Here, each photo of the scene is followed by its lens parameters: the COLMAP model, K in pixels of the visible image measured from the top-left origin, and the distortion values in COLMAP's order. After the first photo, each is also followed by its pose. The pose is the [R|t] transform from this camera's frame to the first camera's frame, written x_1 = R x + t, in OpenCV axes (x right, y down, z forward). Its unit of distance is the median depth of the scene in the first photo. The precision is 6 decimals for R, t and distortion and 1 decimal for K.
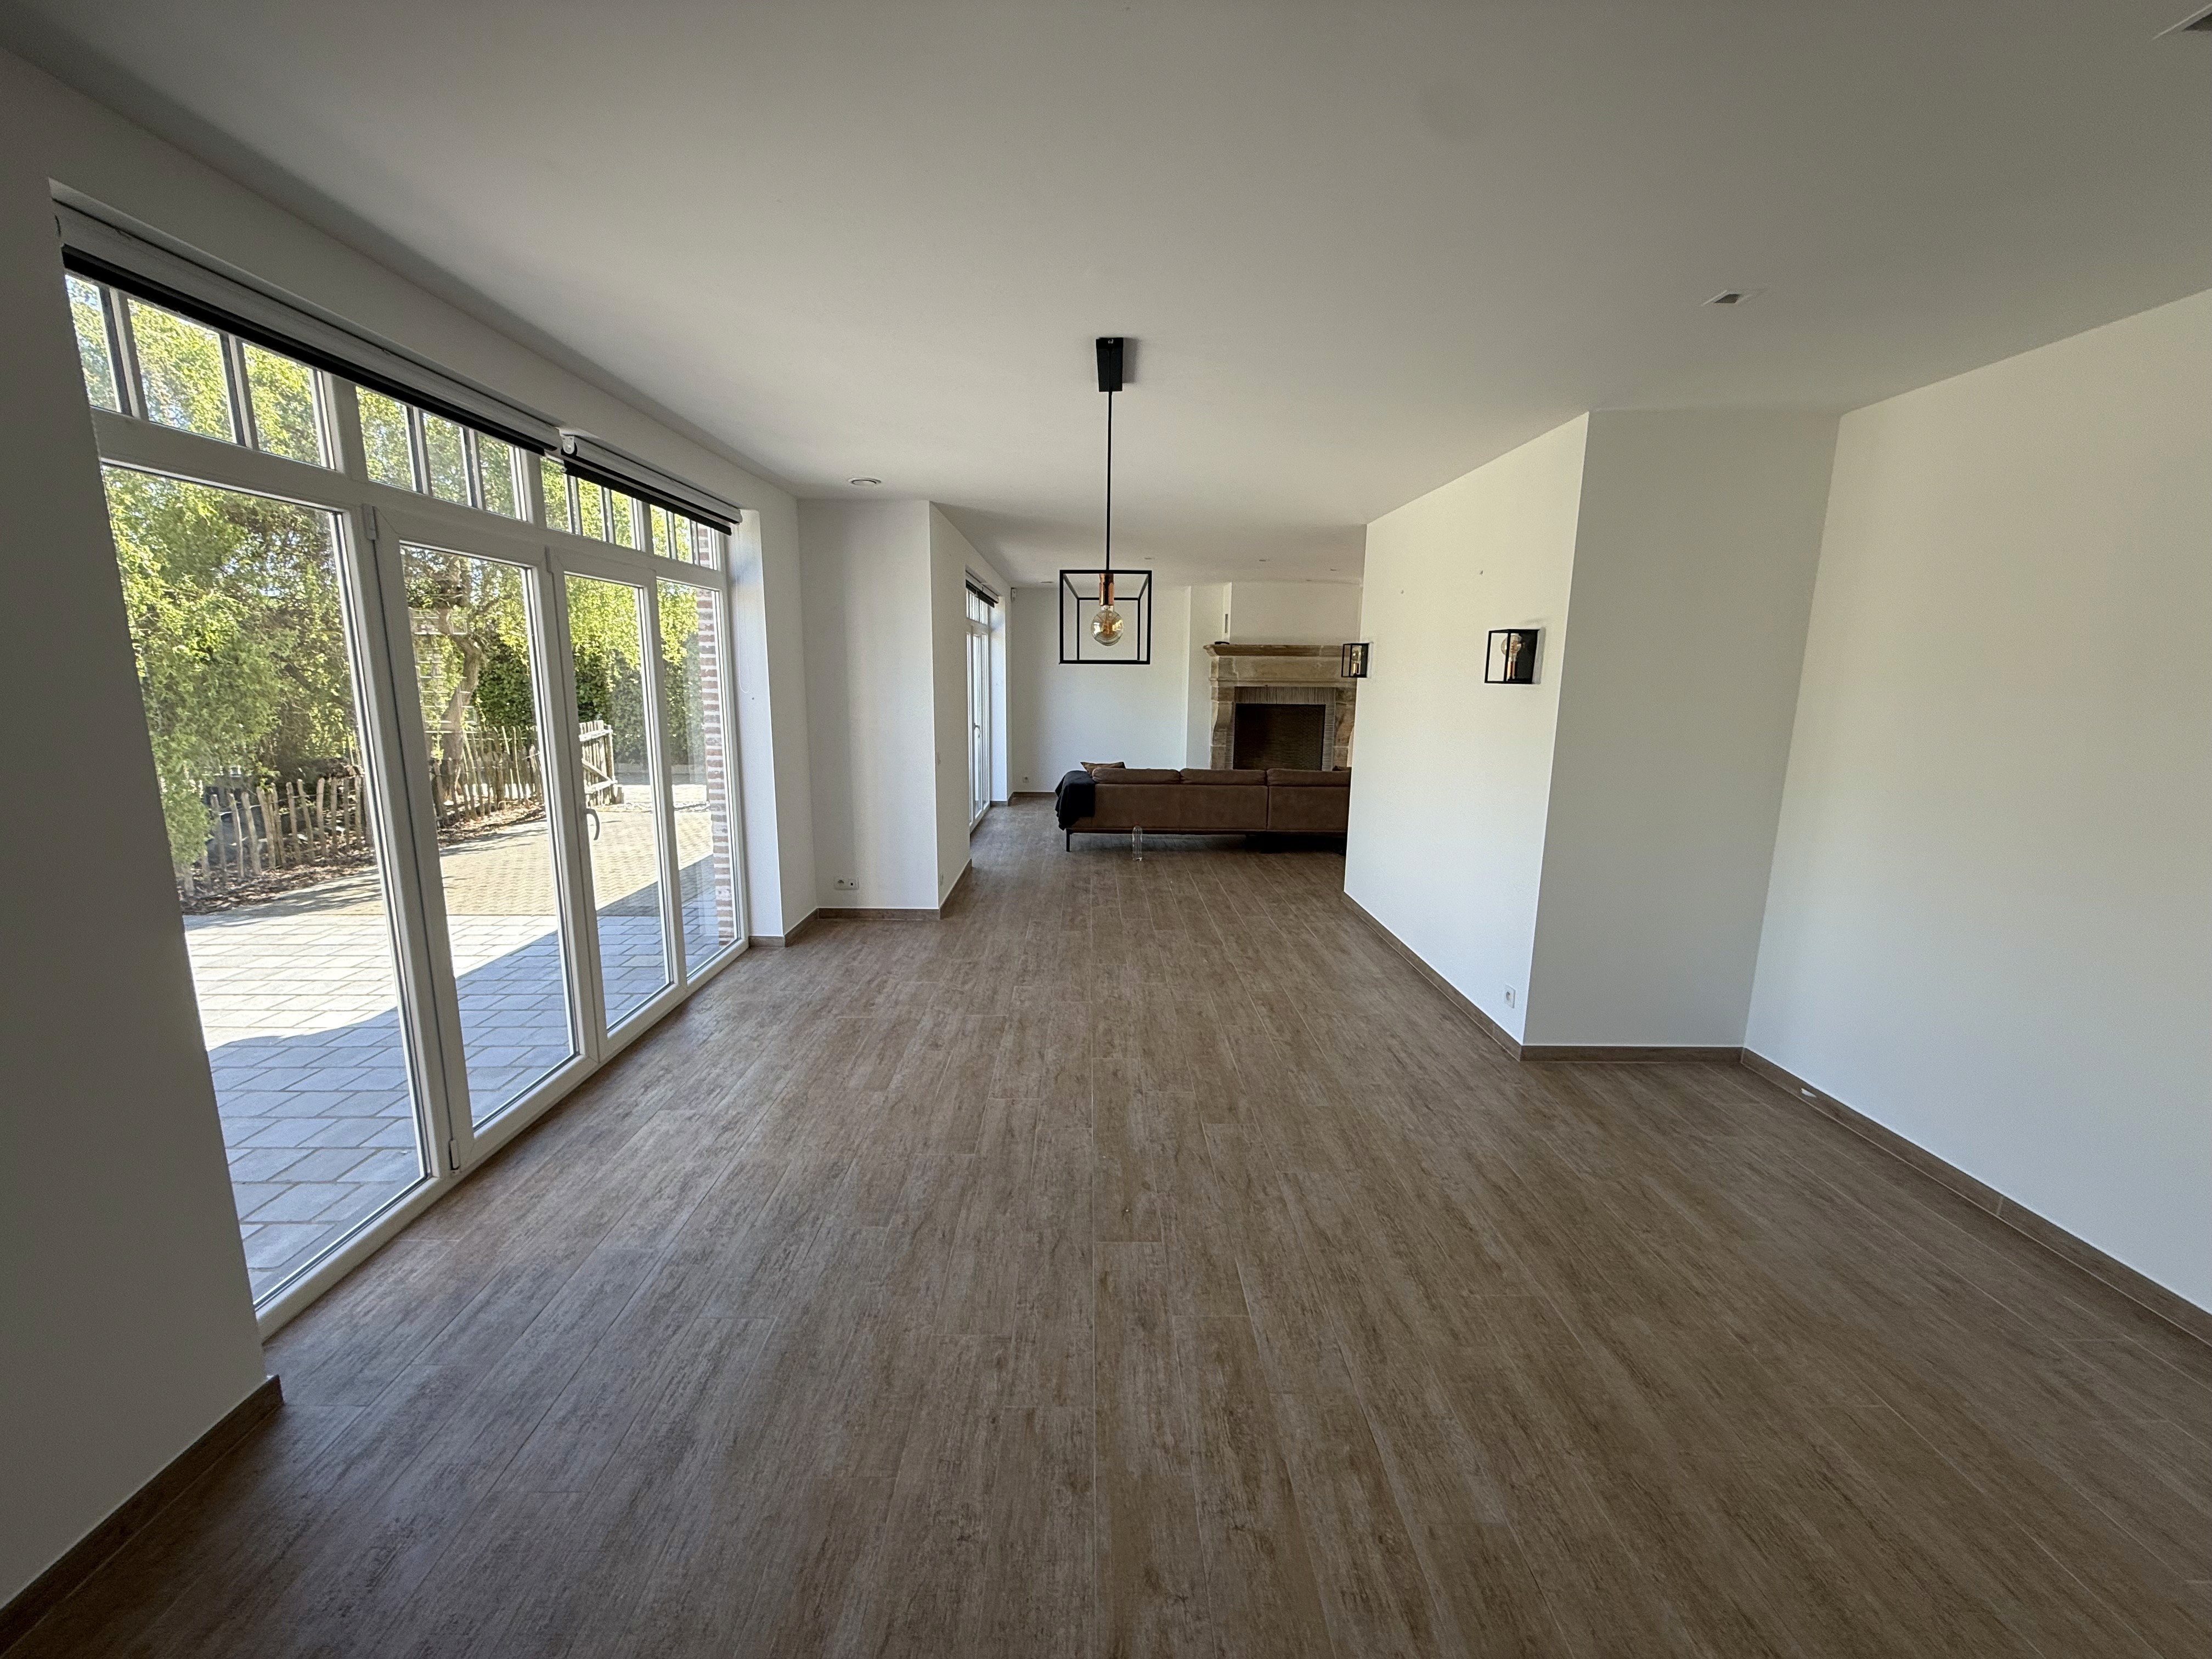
lens RADIAL K [[872.9, 0, 1100.4], [0, 872.9, 830.4], [0, 0, 1]] dist [-0.002790, 0.000688]
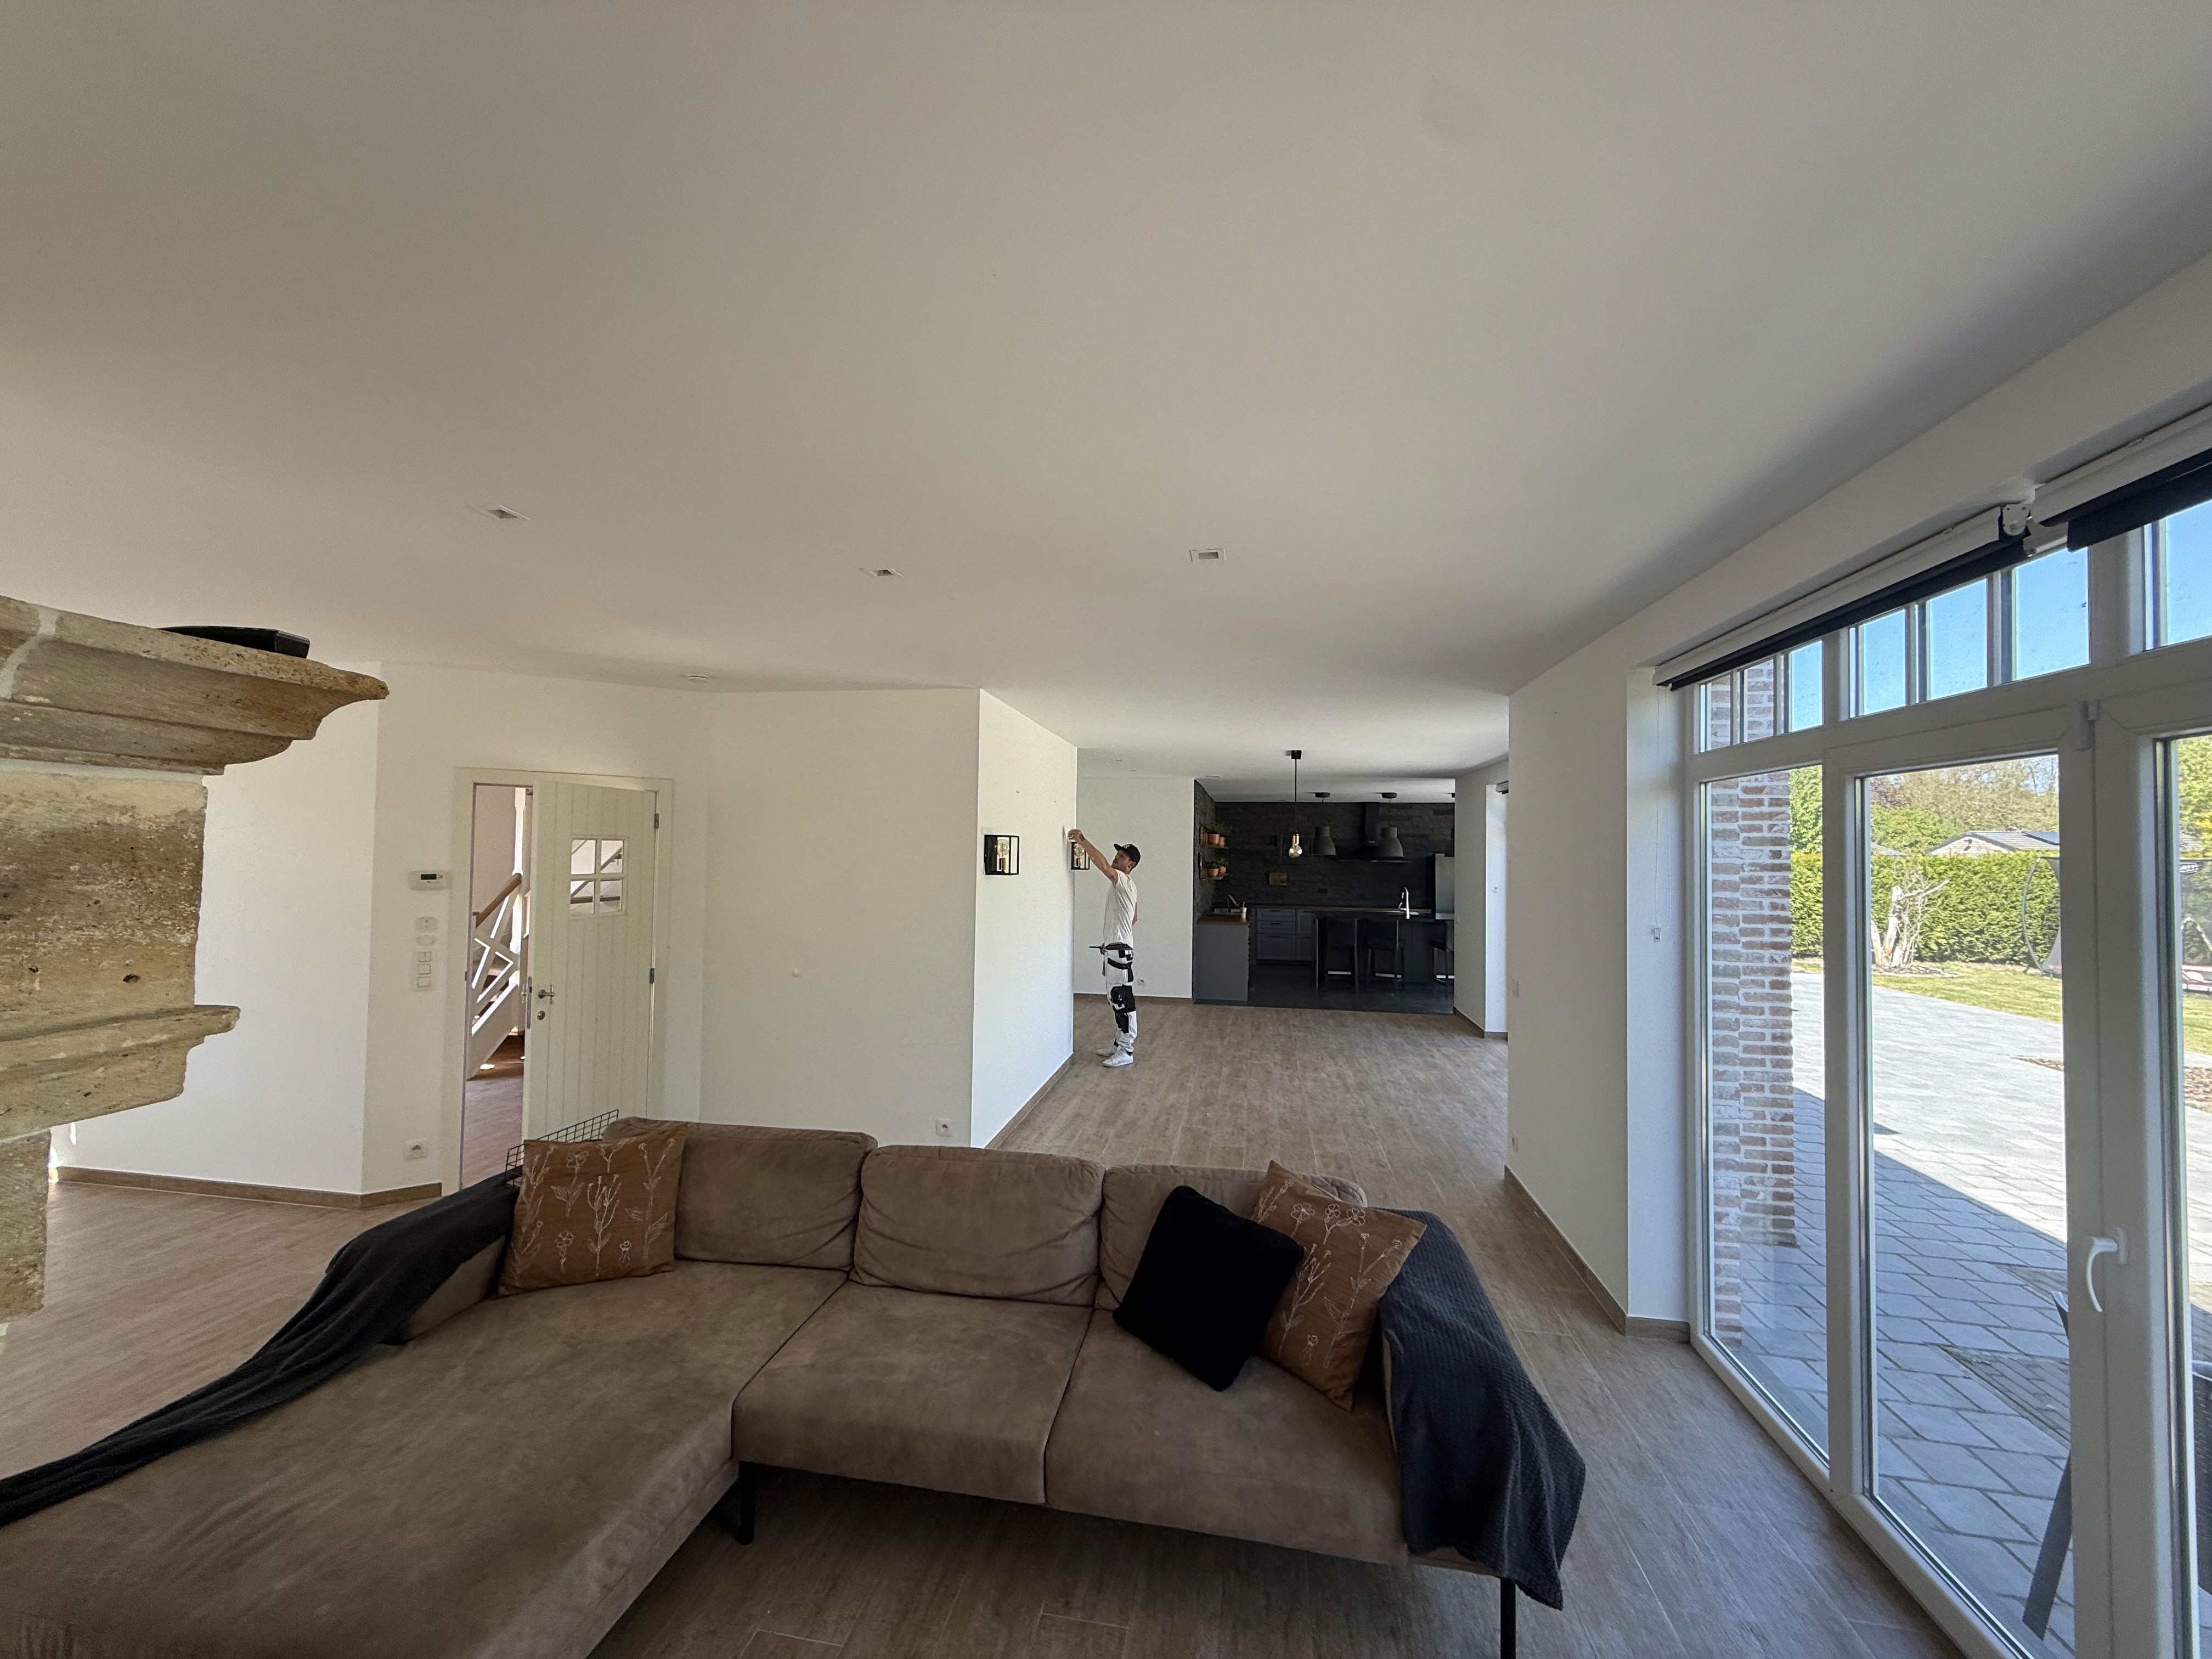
lens RADIAL K [[872.9, 0, 1100.4], [0, 872.9, 830.4], [0, 0, 1]] dist [-0.002790, 0.000688]
pose [[-0.981577, -0.019969, 0.190022, 0.072009], [0.009108, 0.988503, 0.150929, -0.599497], [-0.190851, 0.149879, -0.970109, 3.133172]]
